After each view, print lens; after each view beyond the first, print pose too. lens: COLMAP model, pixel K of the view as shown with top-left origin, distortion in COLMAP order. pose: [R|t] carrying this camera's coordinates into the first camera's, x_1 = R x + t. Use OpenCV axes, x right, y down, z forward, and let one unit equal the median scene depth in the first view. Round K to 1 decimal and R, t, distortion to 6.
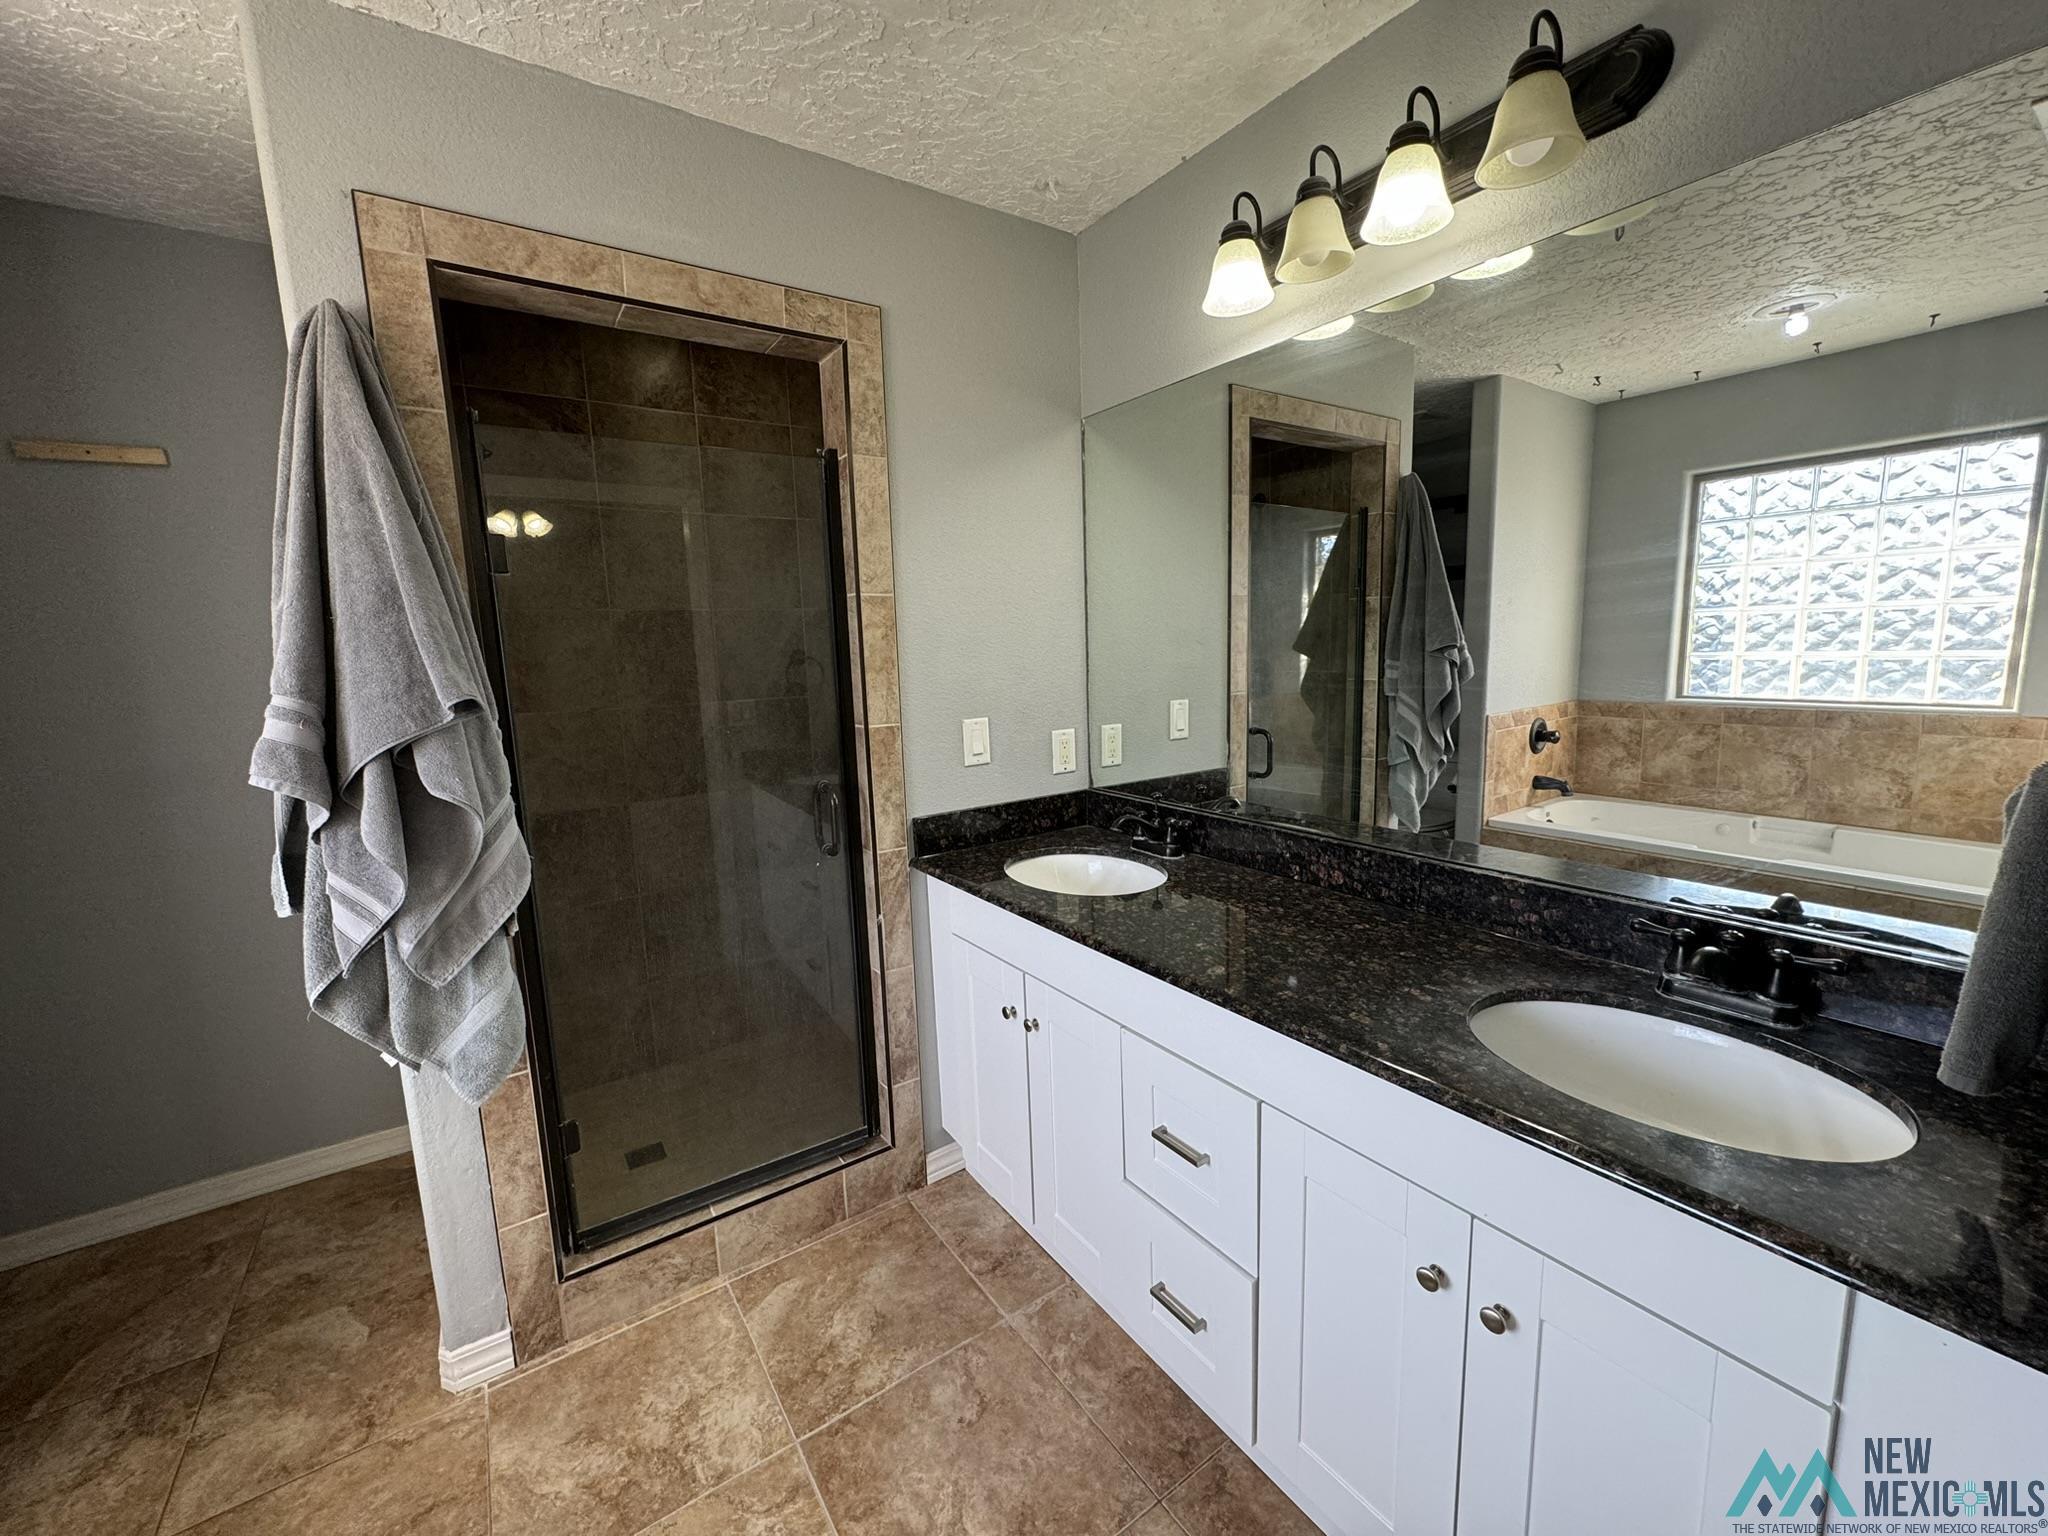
lens RADIAL K [[812.8, 0, 1024.0], [0, 812.8, 768.0], [0, 0, 1]] dist [-0.001108, 0.000767]
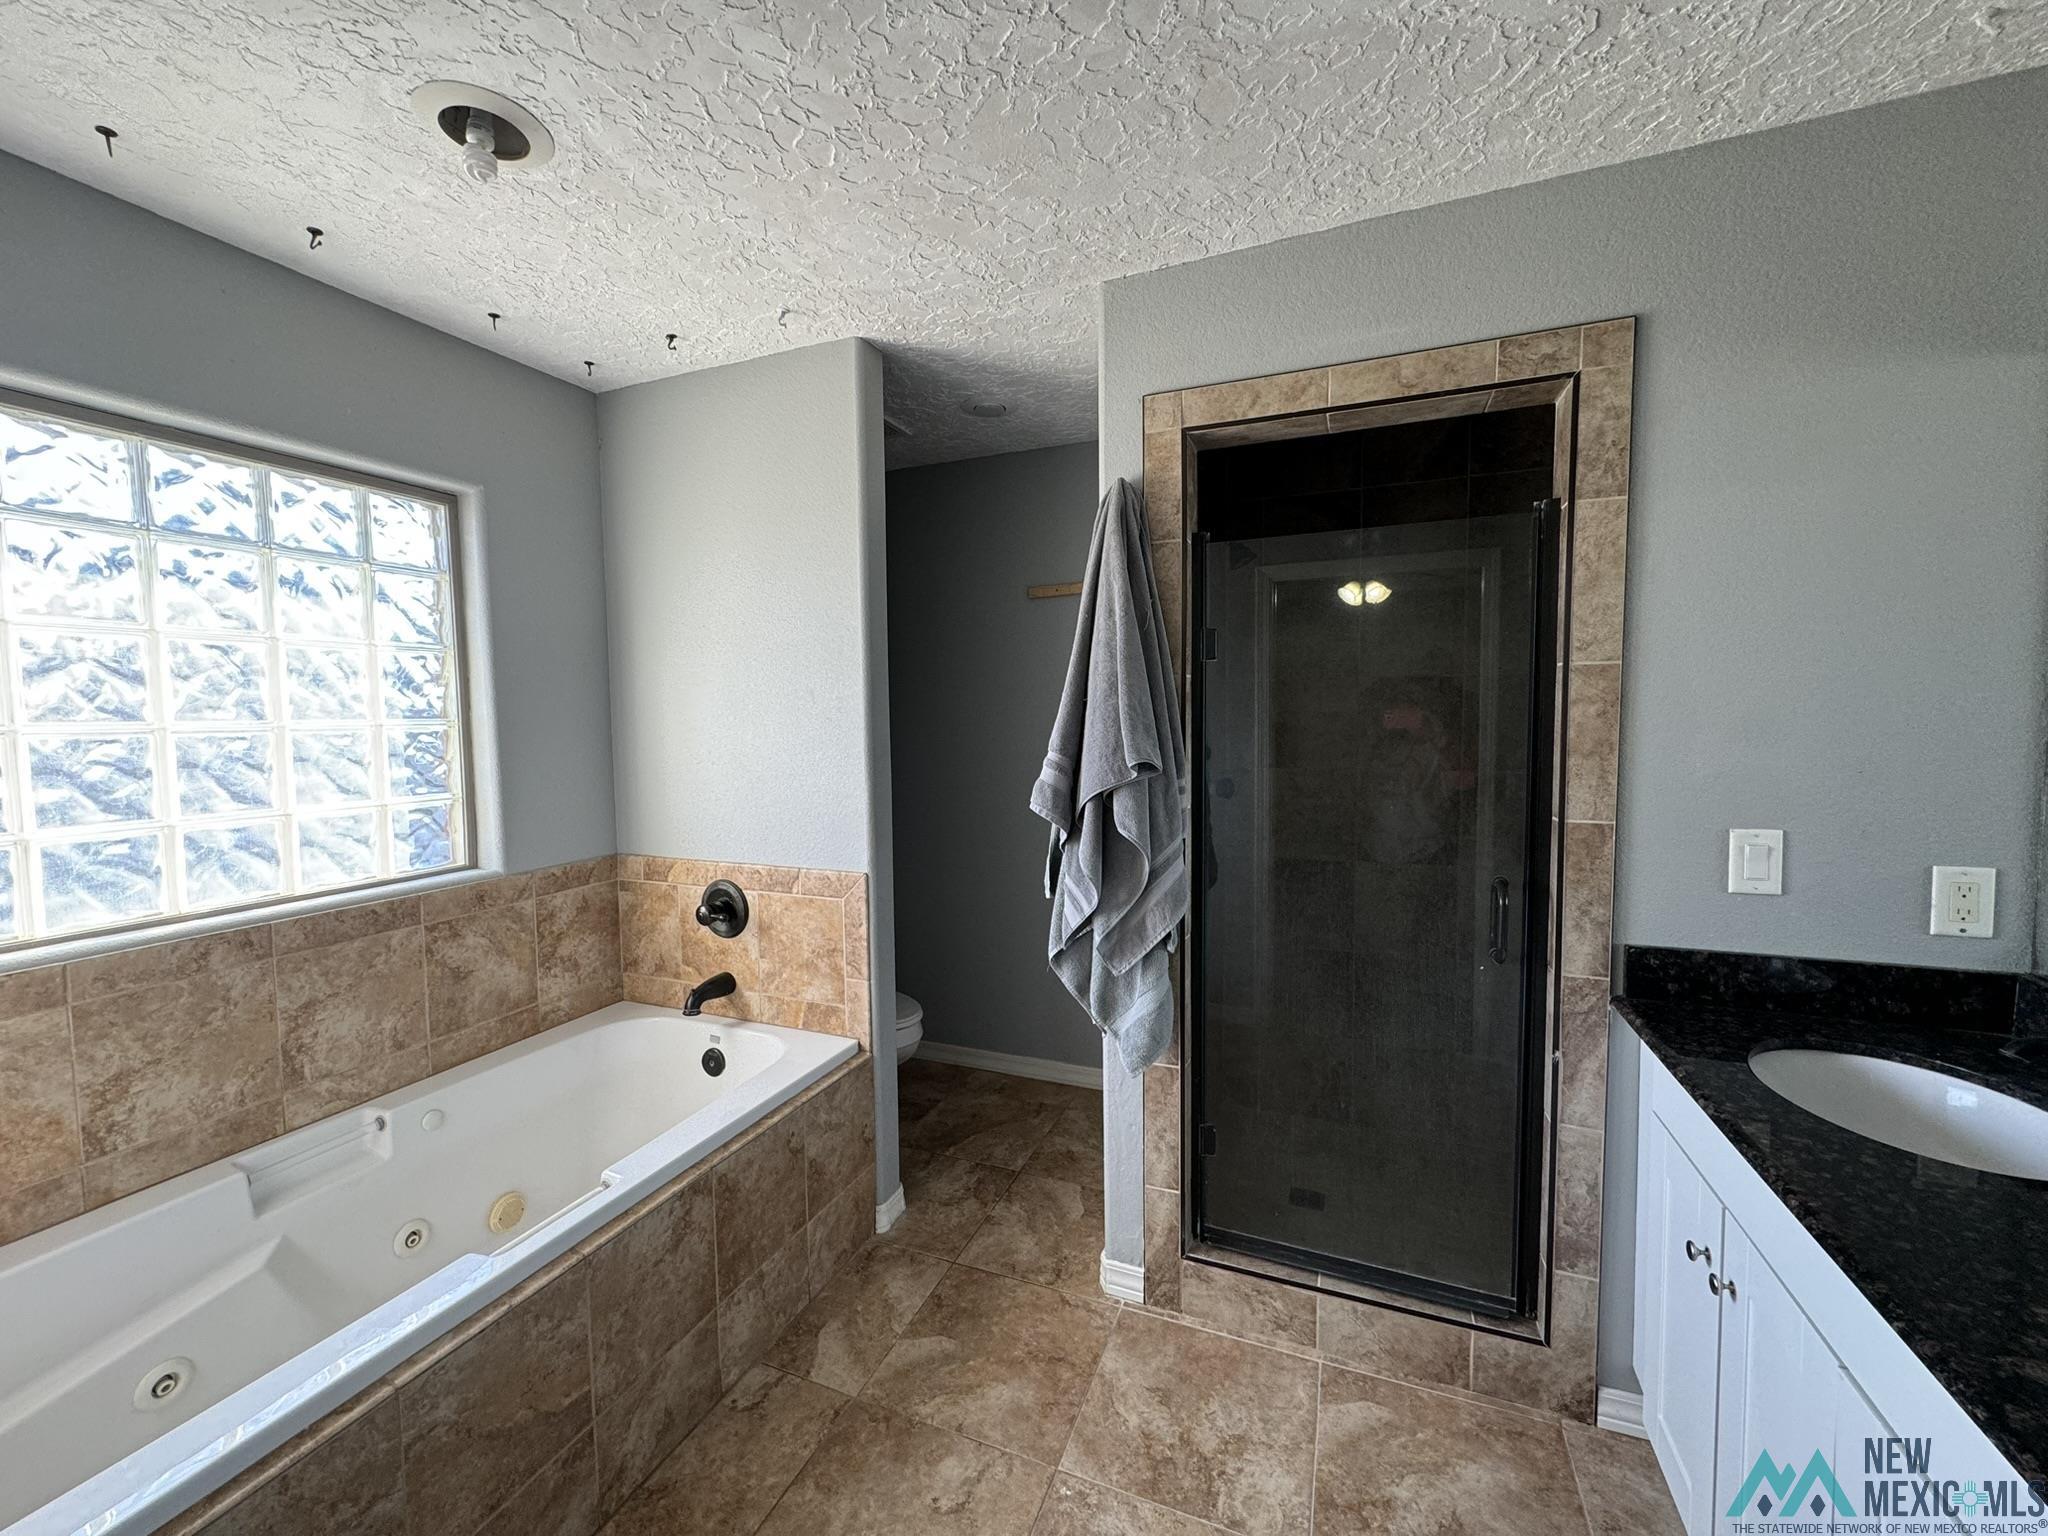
lens RADIAL K [[812.8, 0, 1024.0], [0, 812.8, 768.0], [0, 0, 1]] dist [-0.001108, 0.000767]
pose [[0.547797, 0.079915, -0.832786, 0.214621], [-0.129562, 0.991522, 0.009923, -0.046035], [0.826518, 0.102461, 0.553506, 0.088220]]
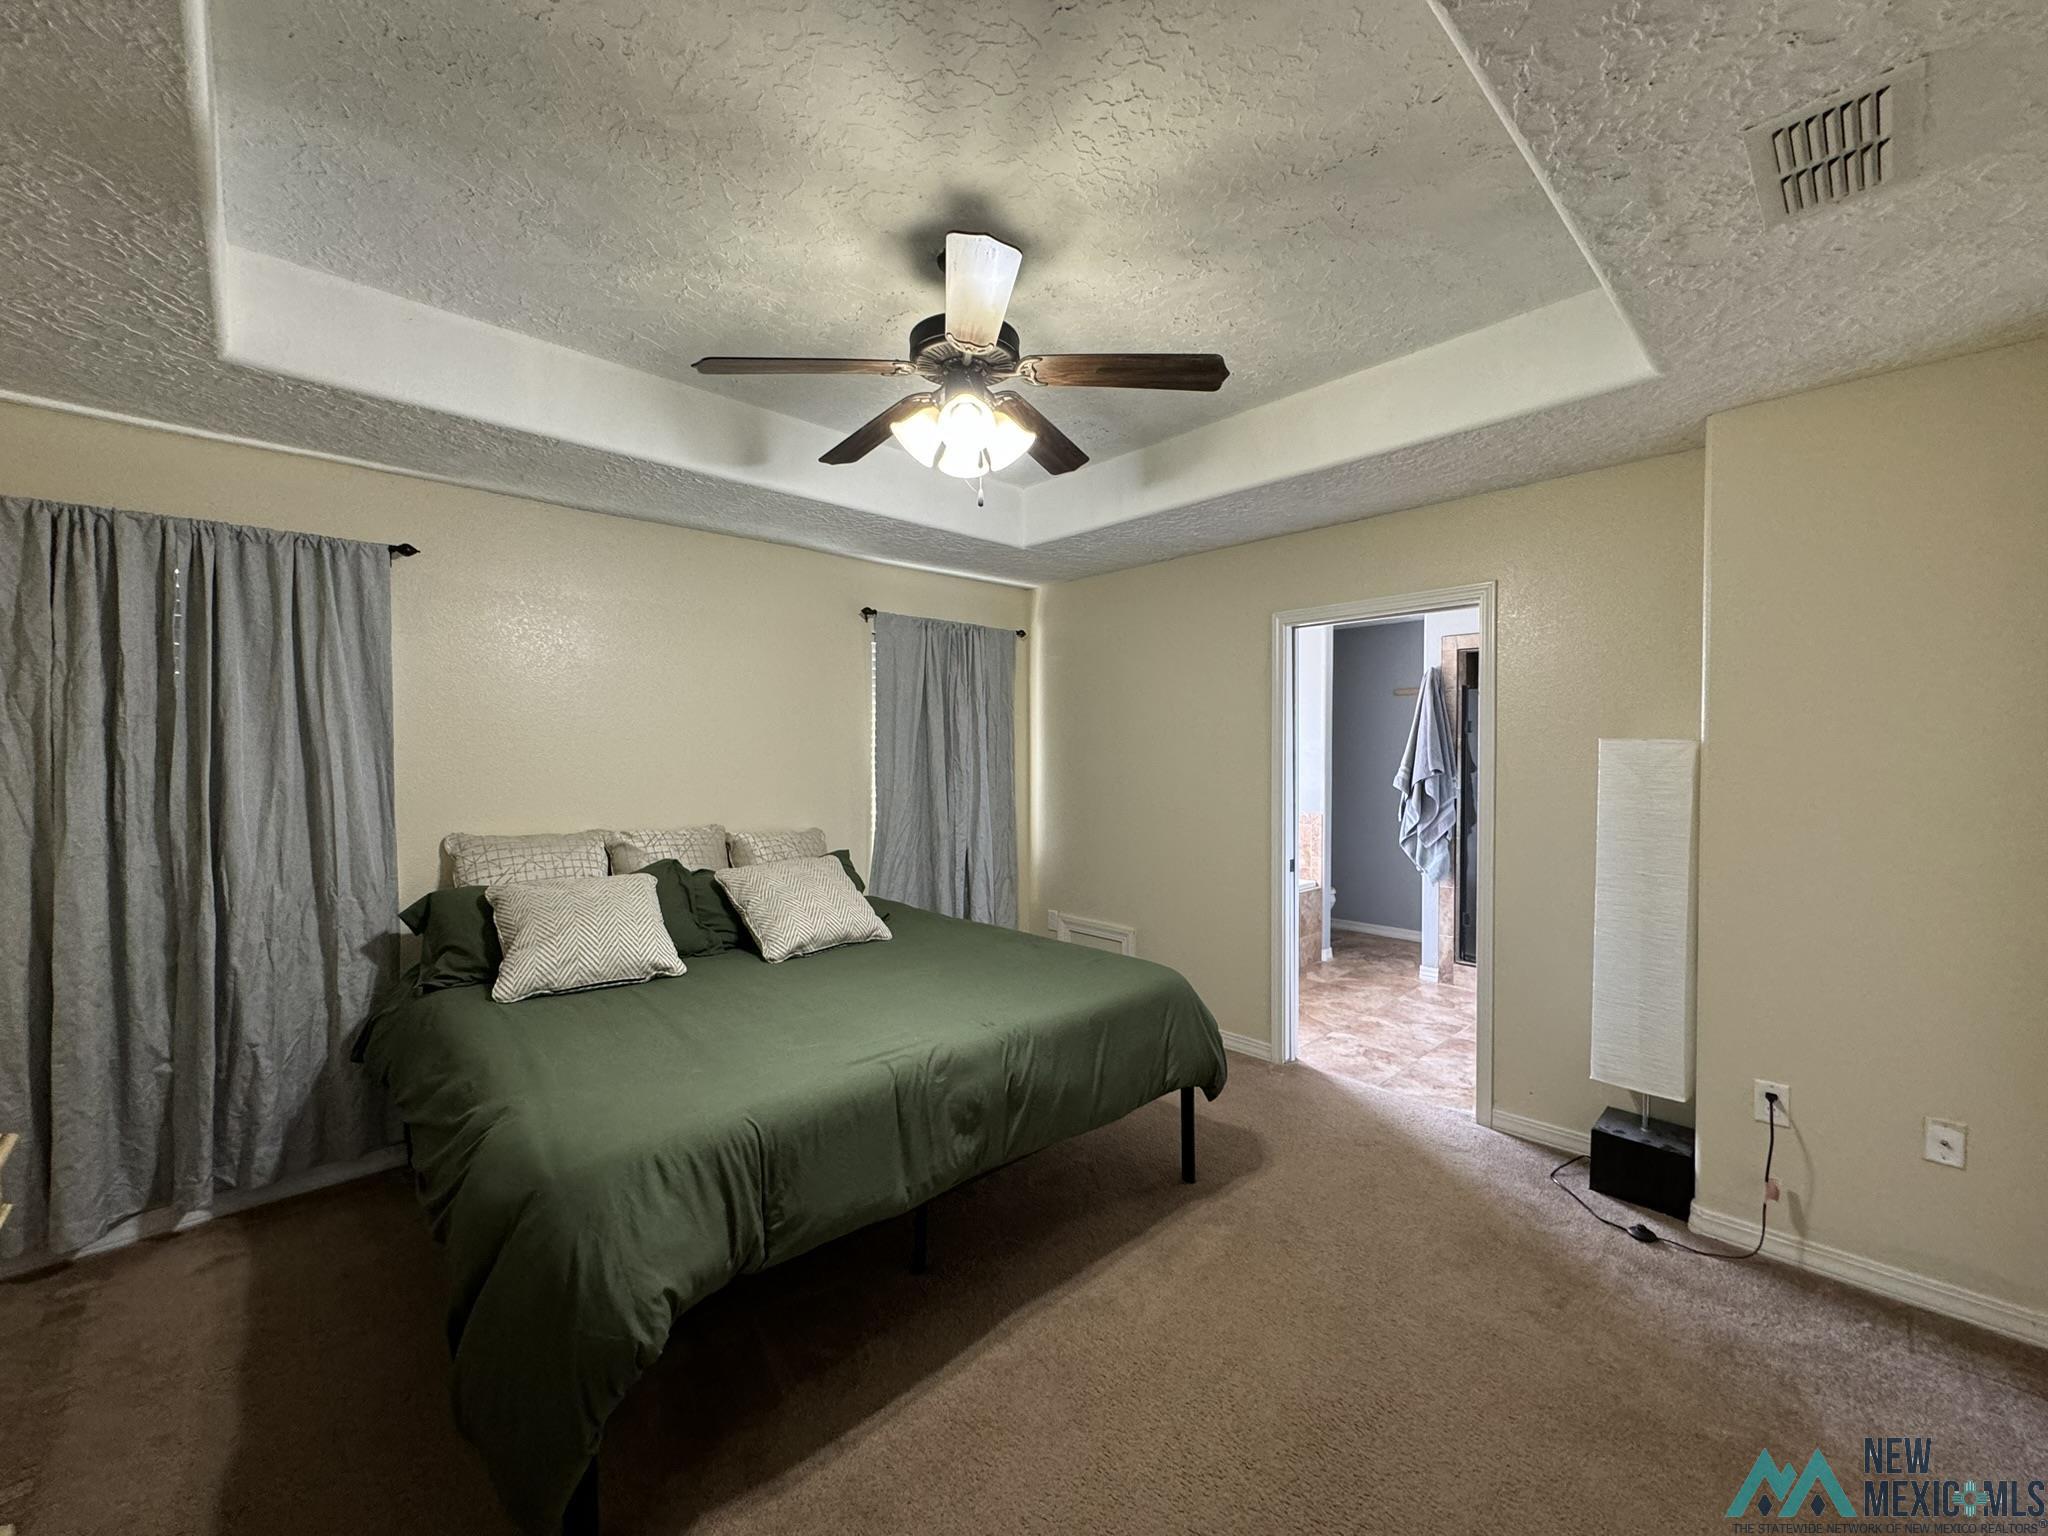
lens RADIAL K [[812.8, 0, 1024.0], [0, 812.8, 768.0], [0, 0, 1]] dist [-0.001108, 0.000767]
pose [[0.158039, 0.055220, -0.985888, 2.036358], [-0.150934, 0.988053, 0.031147, 0.061571], [0.975829, 0.143881, 0.164486, -1.118960]]
